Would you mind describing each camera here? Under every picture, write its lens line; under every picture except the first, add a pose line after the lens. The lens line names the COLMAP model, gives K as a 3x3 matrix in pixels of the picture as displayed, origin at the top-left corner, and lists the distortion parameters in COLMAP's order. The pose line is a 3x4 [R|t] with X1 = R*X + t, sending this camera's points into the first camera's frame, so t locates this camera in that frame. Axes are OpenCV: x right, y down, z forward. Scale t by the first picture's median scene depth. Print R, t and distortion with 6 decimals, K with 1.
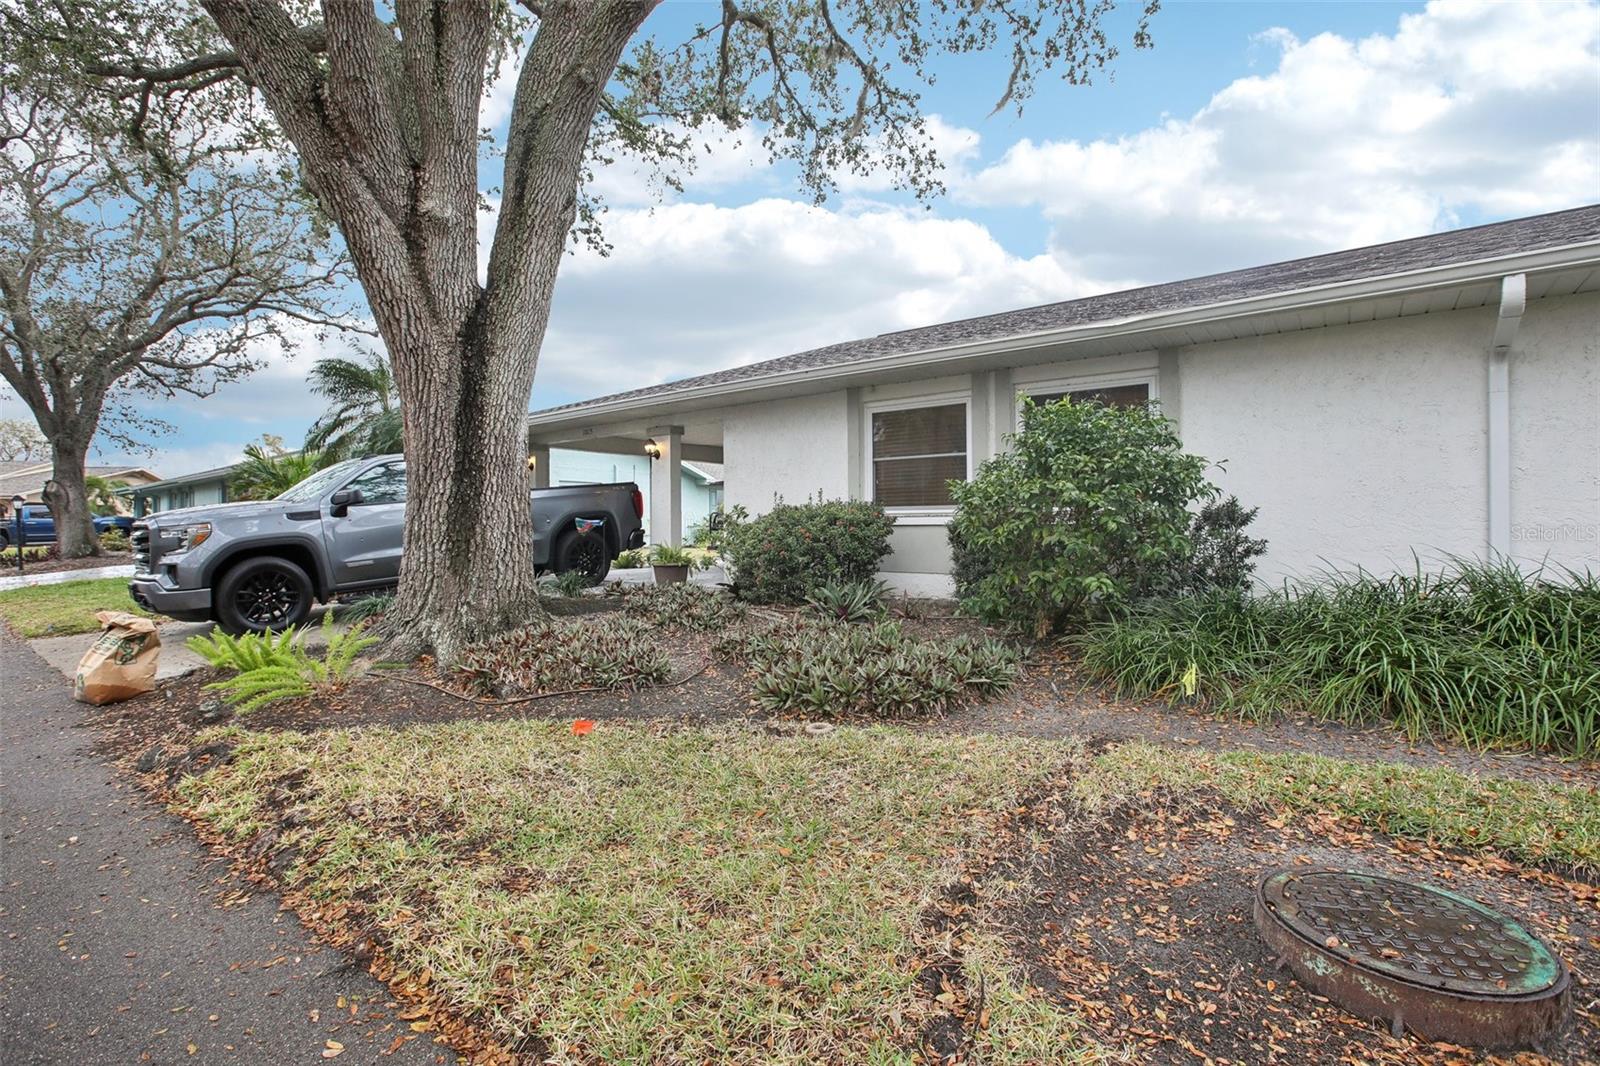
lens RADIAL K [[724.8, 0, 798.8], [0, 724.8, 531.8], [0, 0, 1]] dist [-0.004632, -0.000176]
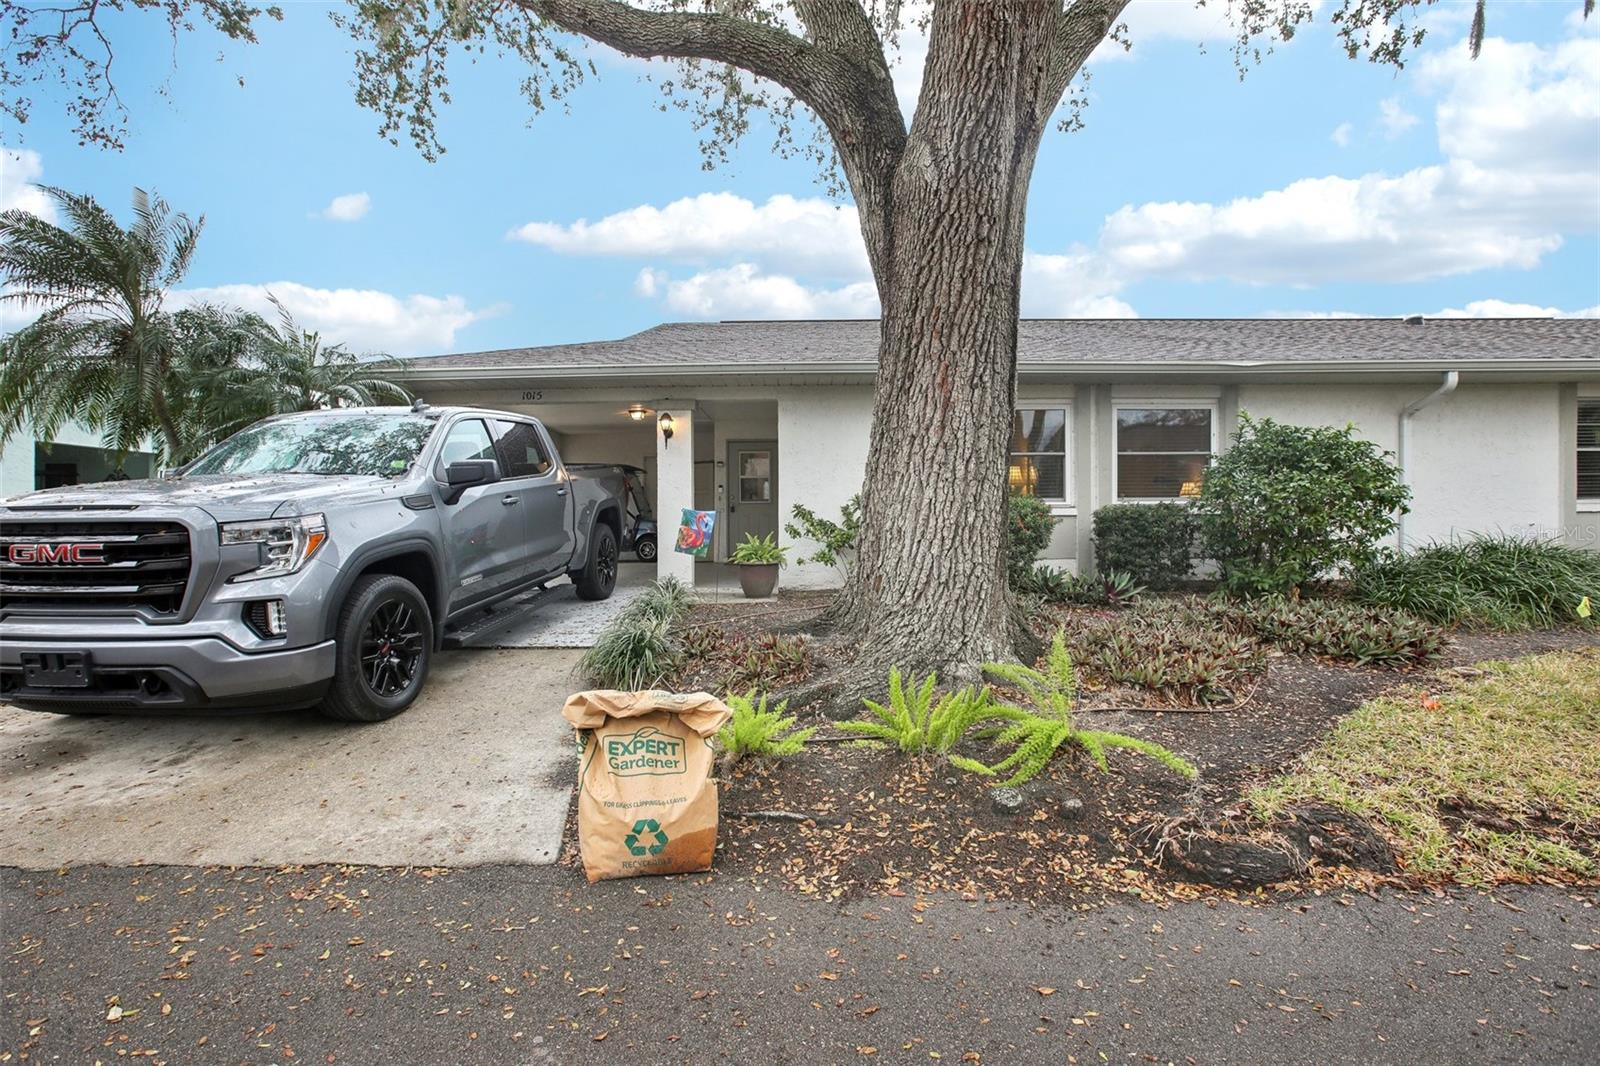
lens RADIAL K [[724.8, 0, 801.3], [0, 724.8, 525.3], [0, 0, 1]] dist [-0.004632, -0.000176]
pose [[0.811275, -0.009317, 0.584590, -0.563573], [0.007923, 0.999956, 0.004942, -0.004285], [-0.584611, 0.000622, 0.811314, 0.238538]]
